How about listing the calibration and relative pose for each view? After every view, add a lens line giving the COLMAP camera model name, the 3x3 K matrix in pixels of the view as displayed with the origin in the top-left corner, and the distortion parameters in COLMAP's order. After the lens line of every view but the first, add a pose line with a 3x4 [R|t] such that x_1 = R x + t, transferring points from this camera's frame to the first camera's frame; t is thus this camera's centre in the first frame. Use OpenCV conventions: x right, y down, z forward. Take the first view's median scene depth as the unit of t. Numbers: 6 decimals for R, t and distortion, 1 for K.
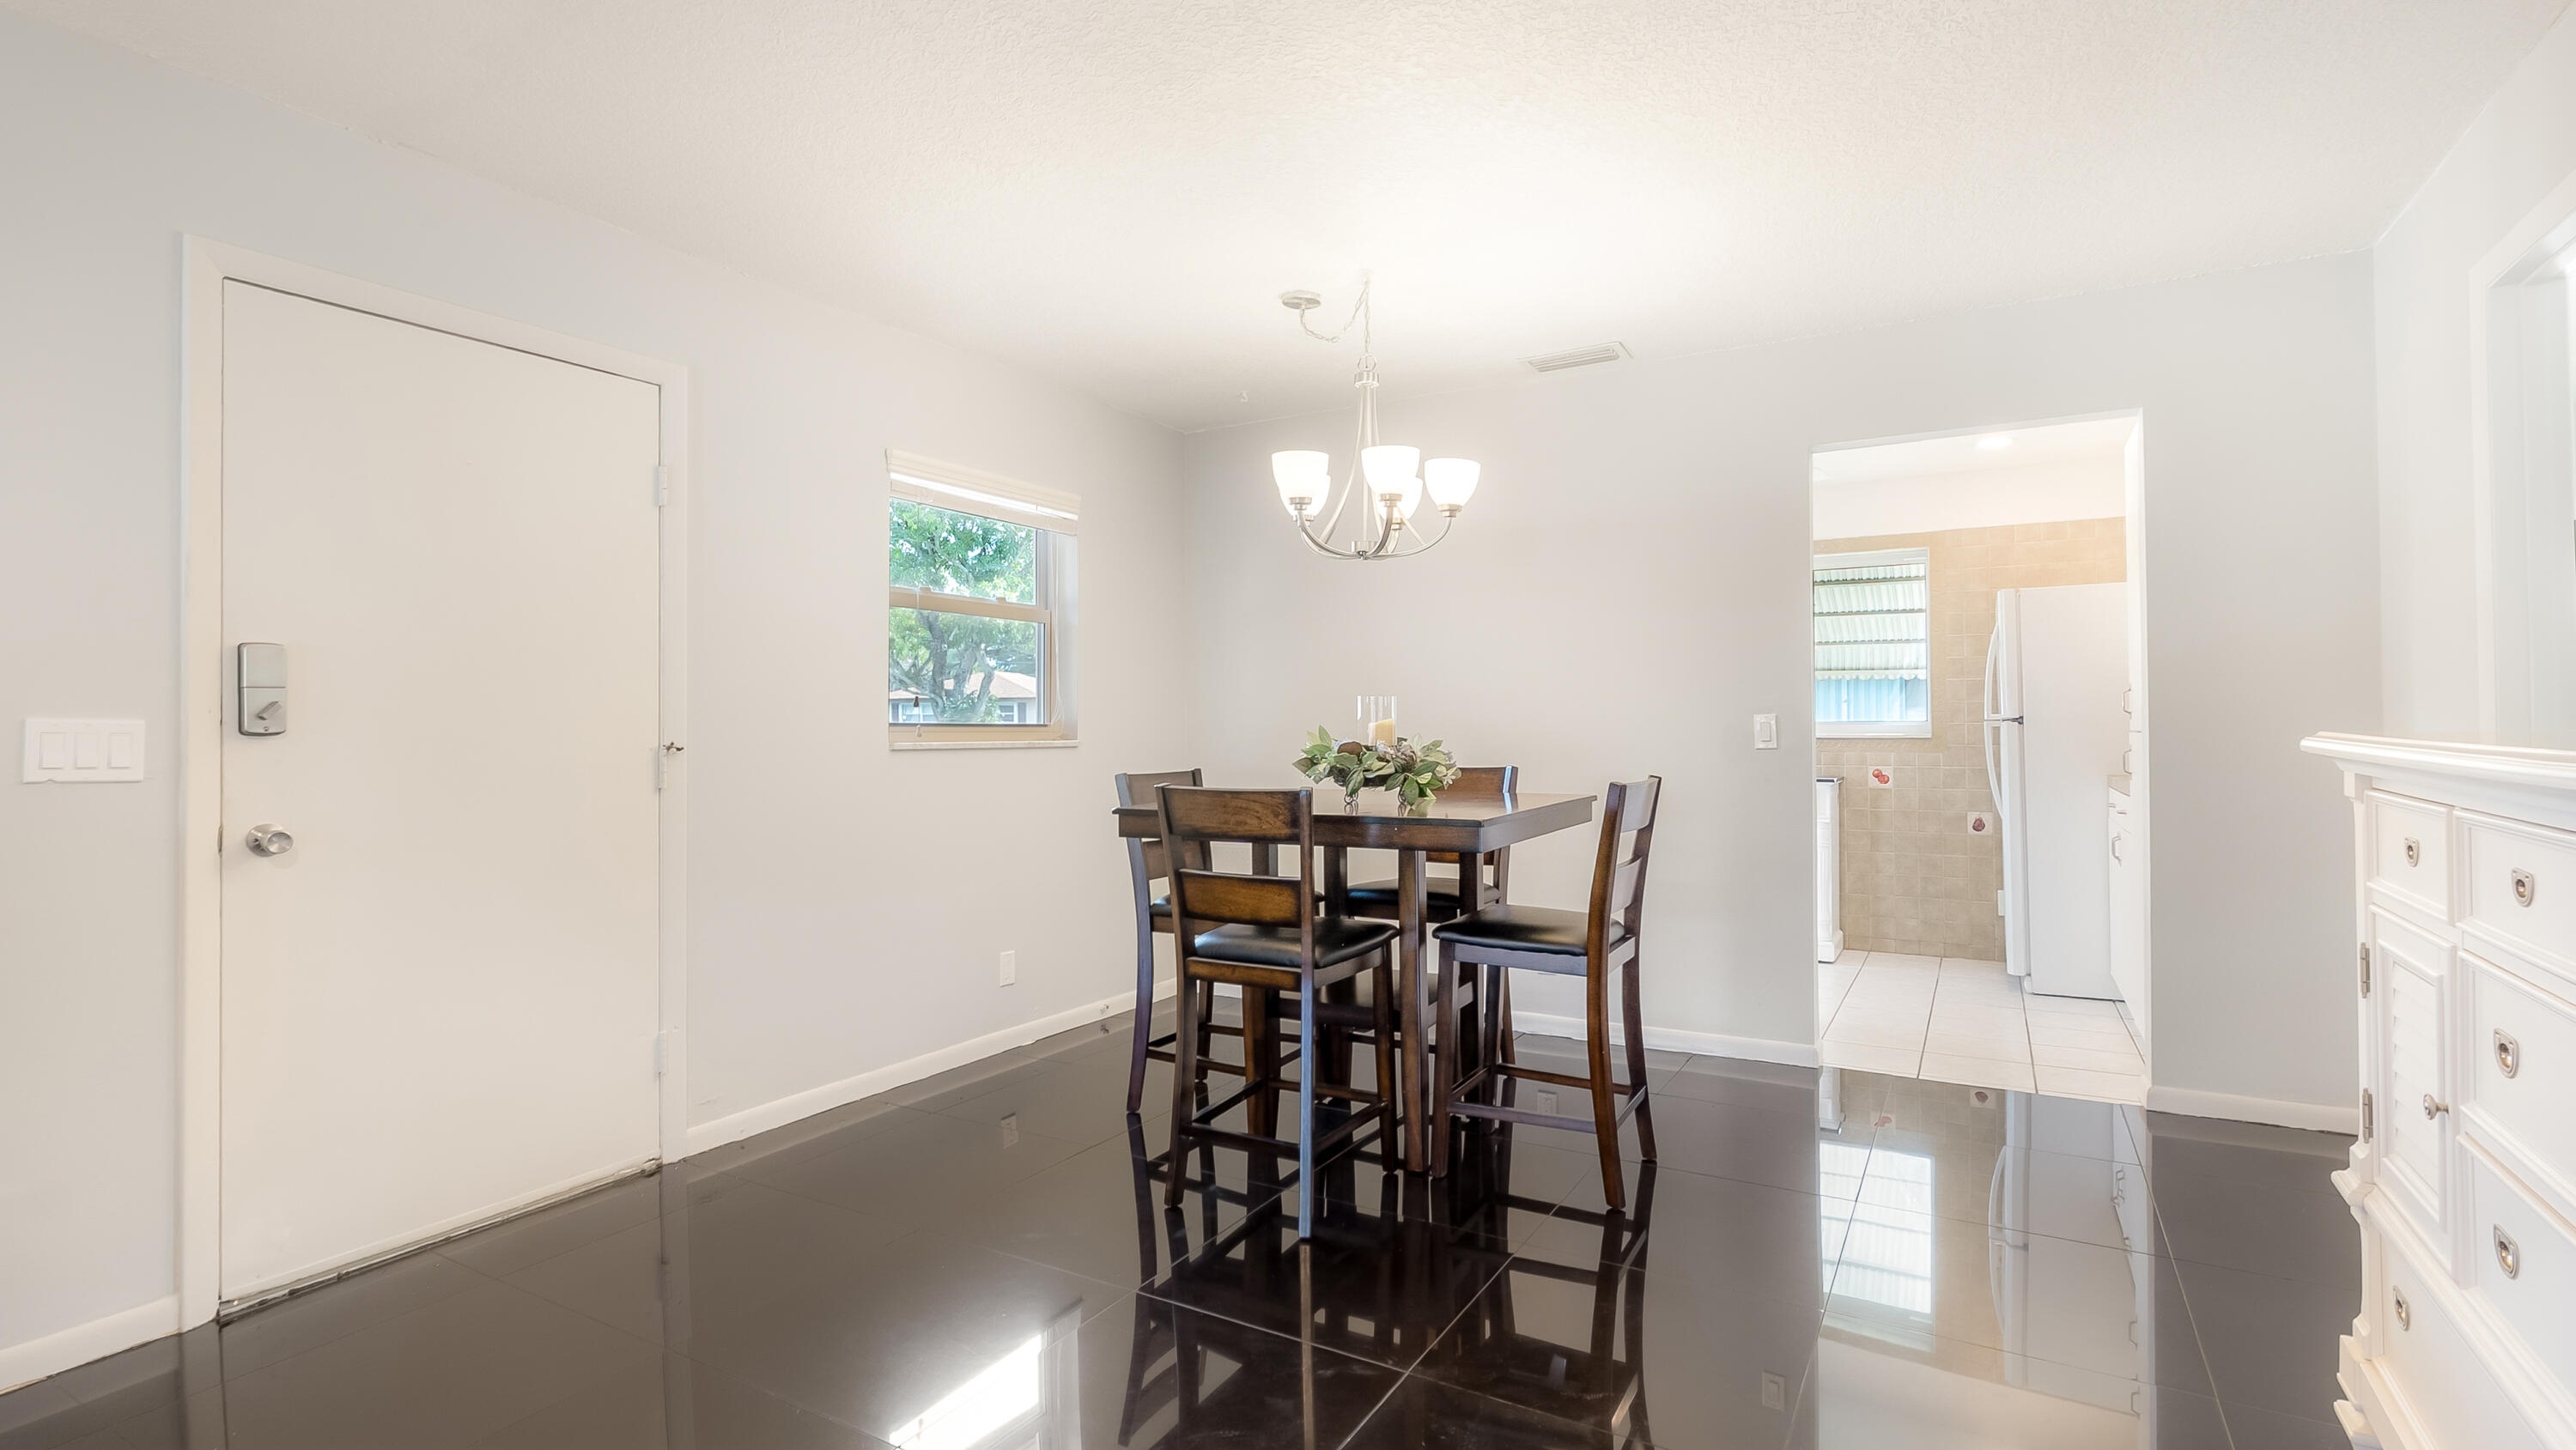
lens RADIAL K [[1201.3, 0, 1285.1], [0, 1201.3, 710.3], [0, 0, 1]] dist [-0.003868, 0.000103]
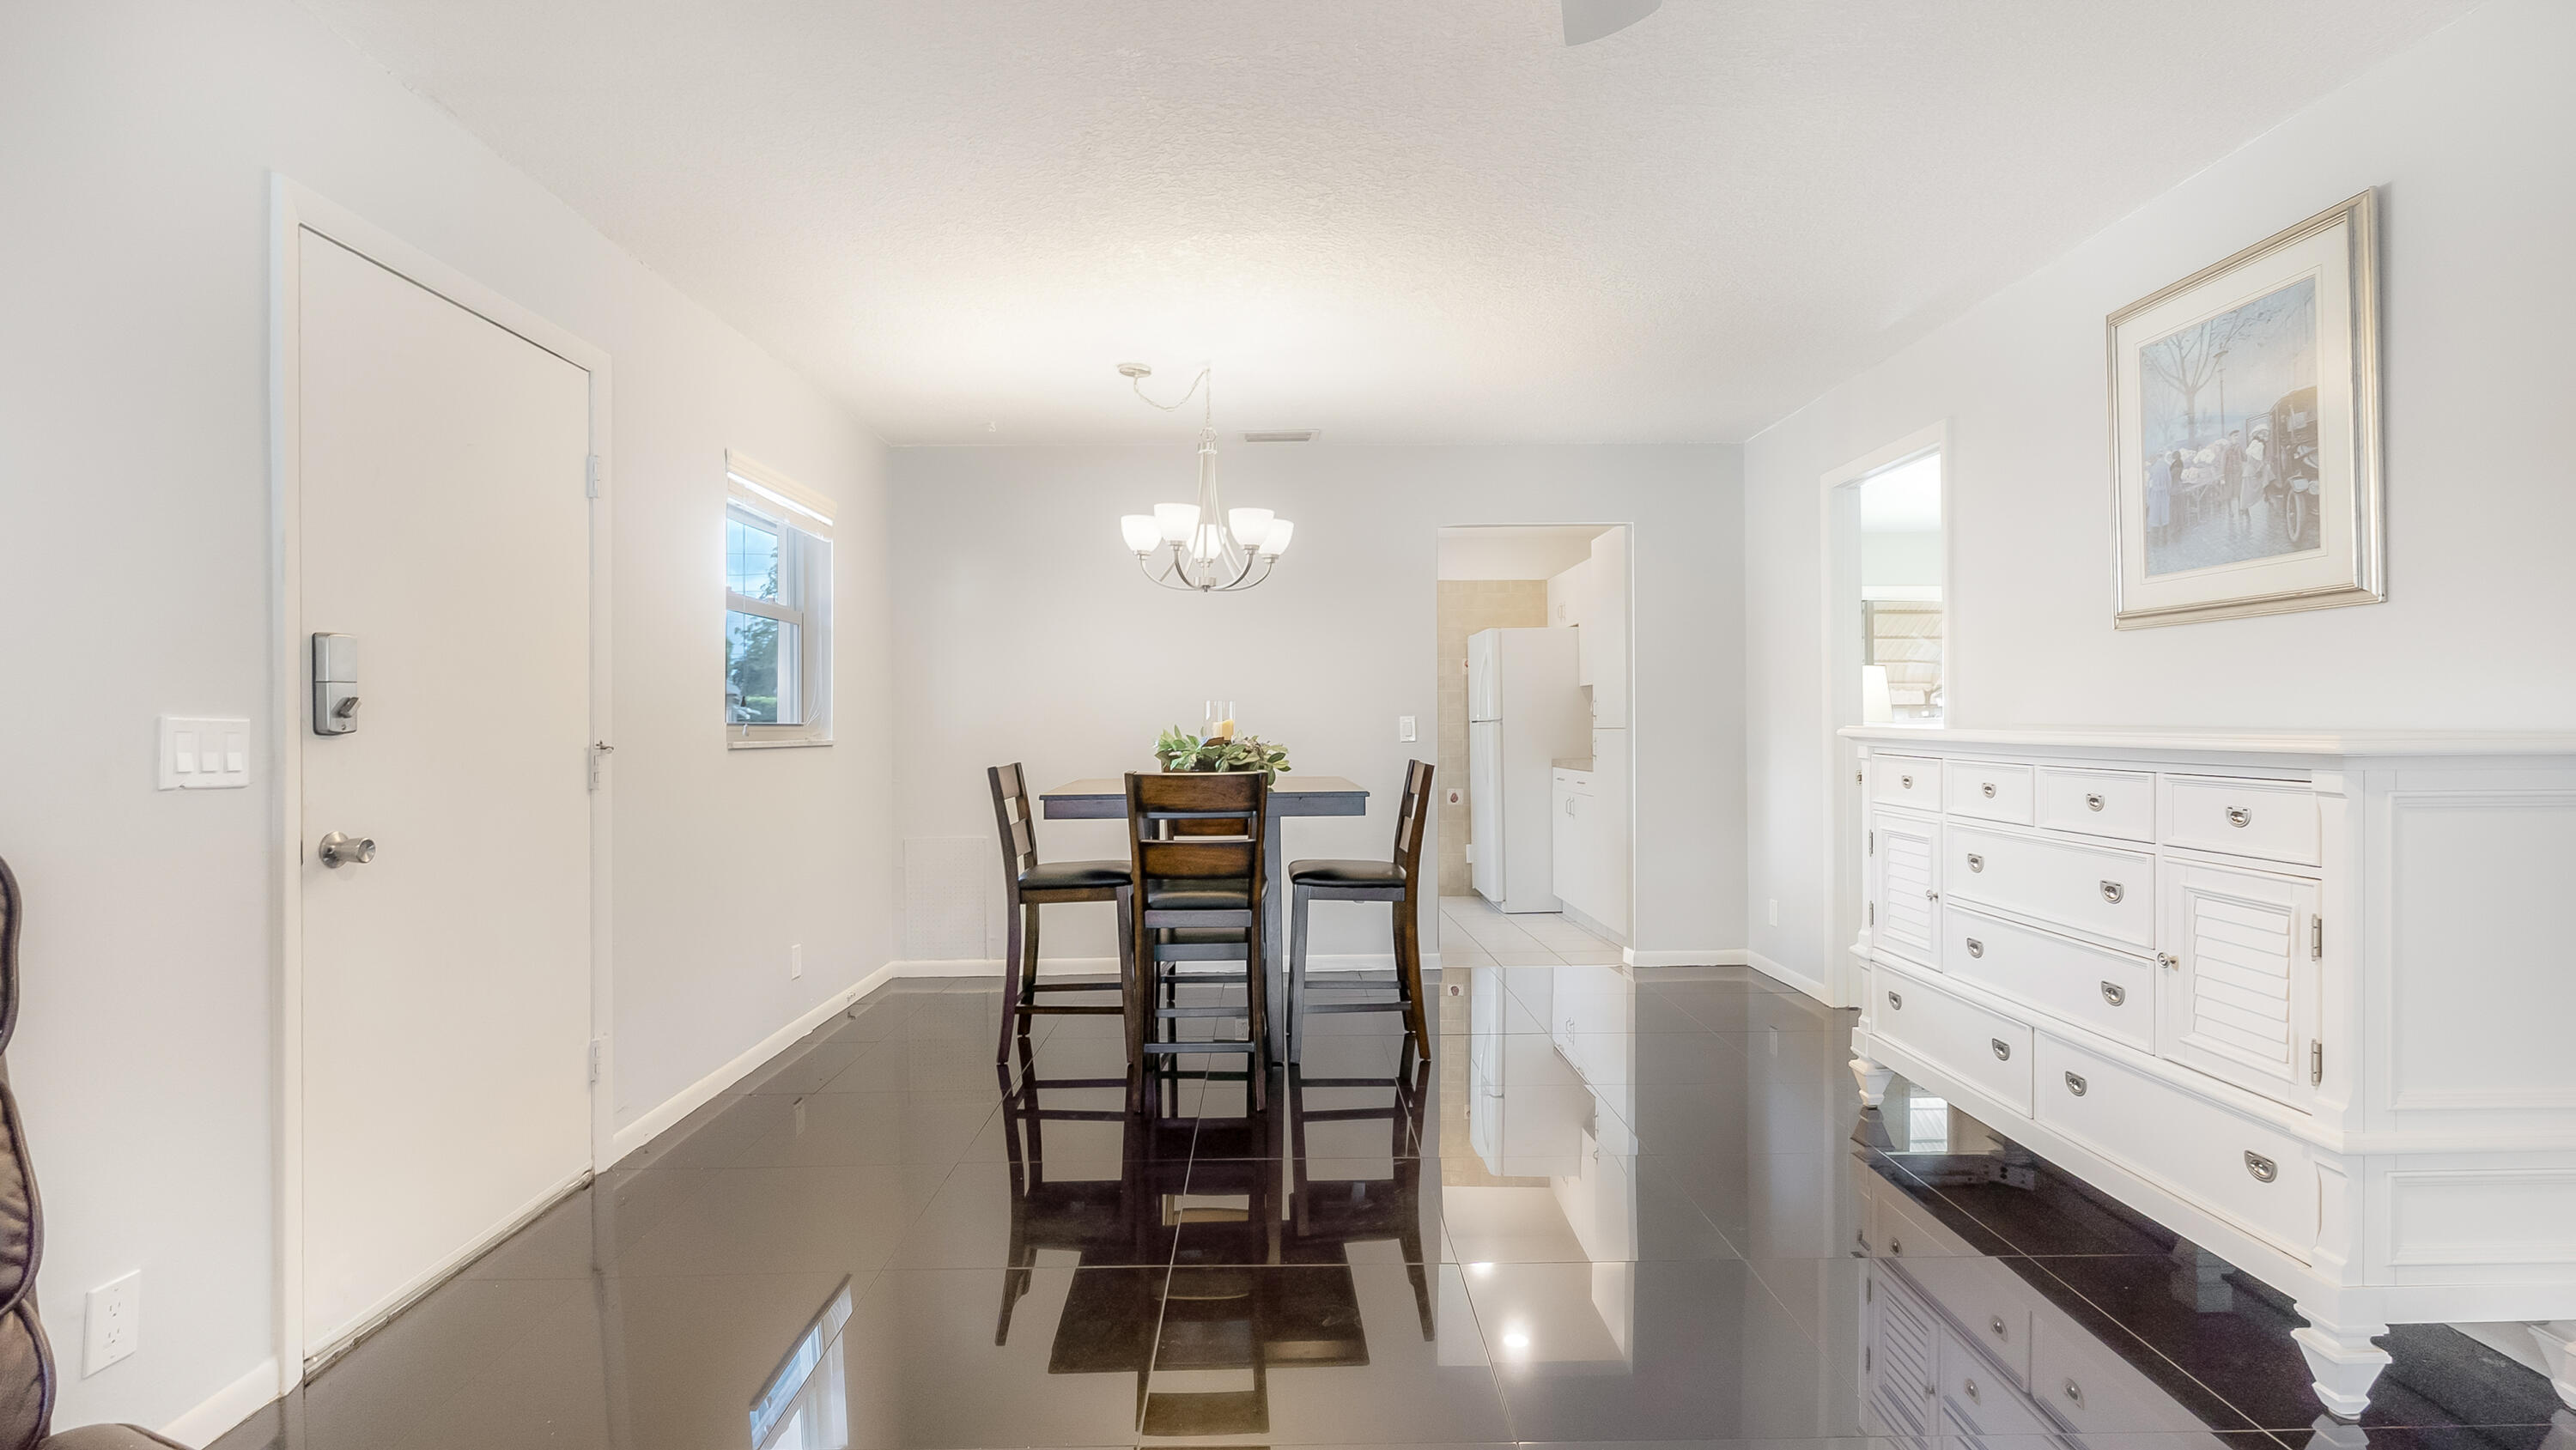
lens RADIAL K [[1187.9, 0, 1288.0], [0, 1187.9, 725.0], [0, 0, 1]] dist [0.000733, 0.000314]
pose [[0.855245, -0.000193, 0.518224, -0.470774], [-0.005740, 0.999935, 0.009844, 0.000408], [-0.518193, -0.011393, 0.855188, -0.098461]]
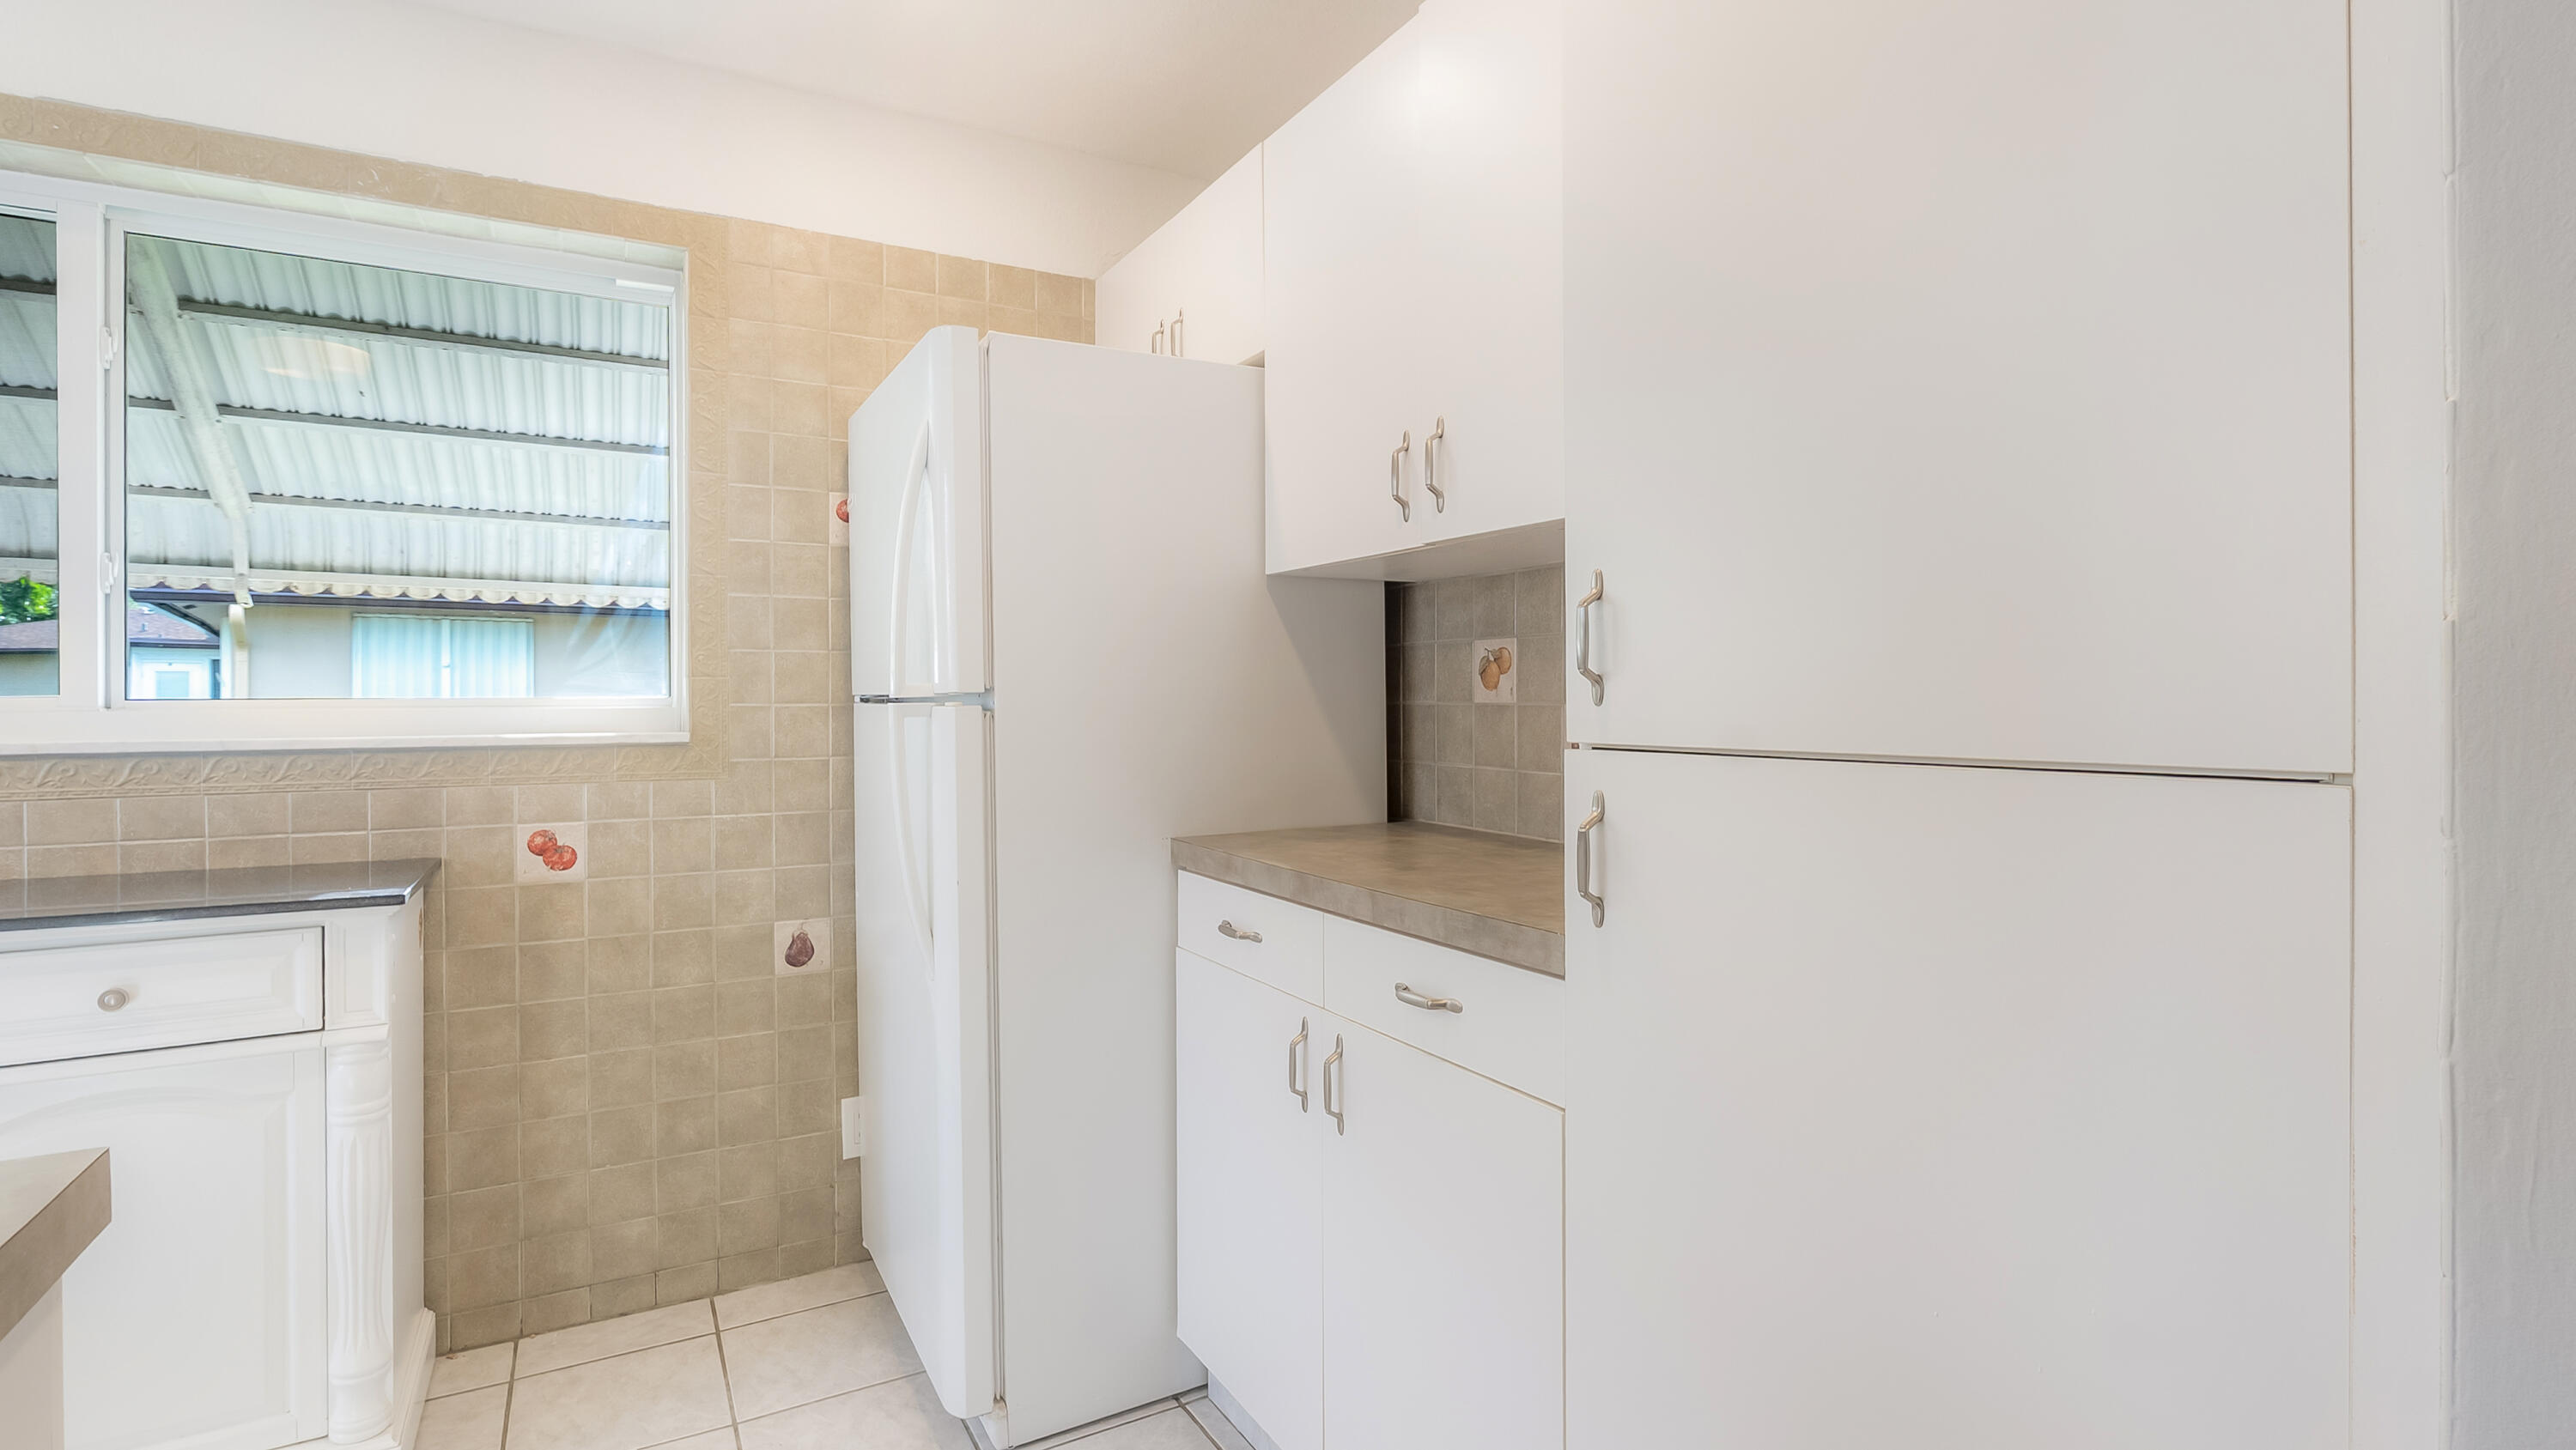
lens RADIAL K [[1201.3, 0, 1285.1], [0, 1201.3, 710.3], [0, 0, 1]] dist [-0.003868, 0.000103]
pose [[0.499299, -0.002580, 0.866426, 0.496819], [-0.016222, 0.999792, 0.012326, 0.007435], [-0.866278, -0.020209, 0.499153, 1.066099]]
